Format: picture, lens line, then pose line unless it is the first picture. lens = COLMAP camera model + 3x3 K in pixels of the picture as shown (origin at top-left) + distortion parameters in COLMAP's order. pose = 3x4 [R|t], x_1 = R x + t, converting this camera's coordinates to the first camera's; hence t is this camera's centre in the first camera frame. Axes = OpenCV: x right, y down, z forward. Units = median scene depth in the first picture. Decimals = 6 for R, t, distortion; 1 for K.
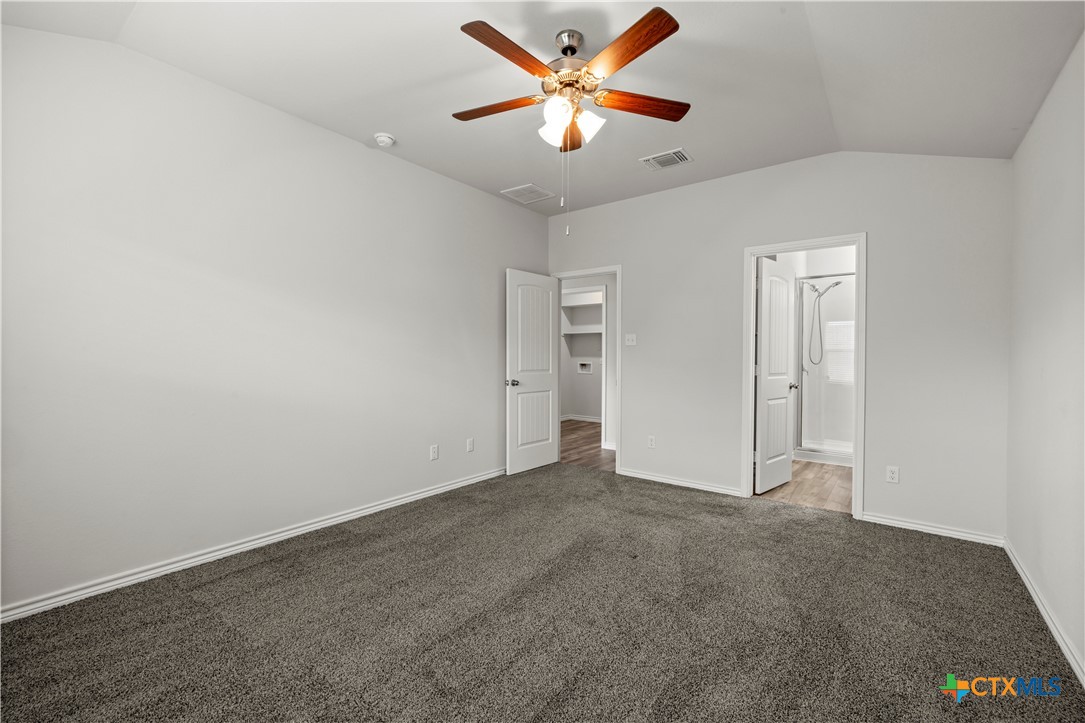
lens RADIAL K [[458.6, 0, 542.7], [0, 458.6, 361.2], [0, 0, 1]] dist [0.003260, 0.000218]
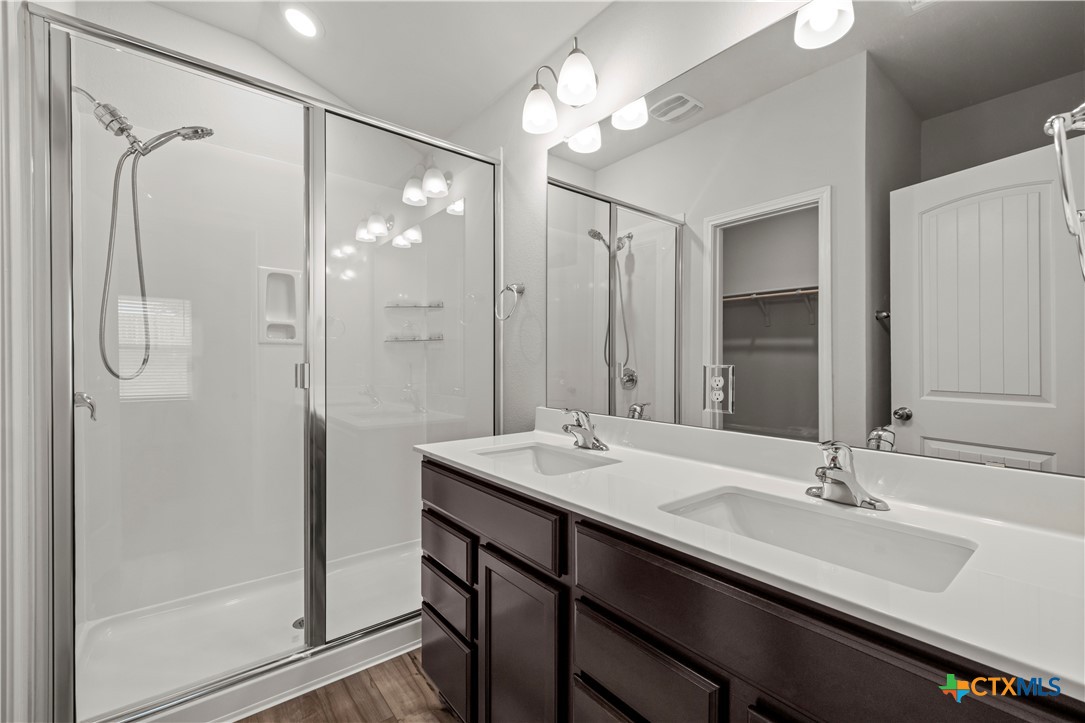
lens RADIAL K [[458.6, 0, 542.9], [0, 458.6, 361.4], [0, 0, 1]] dist [0.003260, 0.000218]
pose [[0.225376, -0.004452, 0.974262, 0.366549], [0.006752, 0.999973, 0.003007, -0.001986], [-0.974248, 0.005900, 0.225400, 0.670806]]
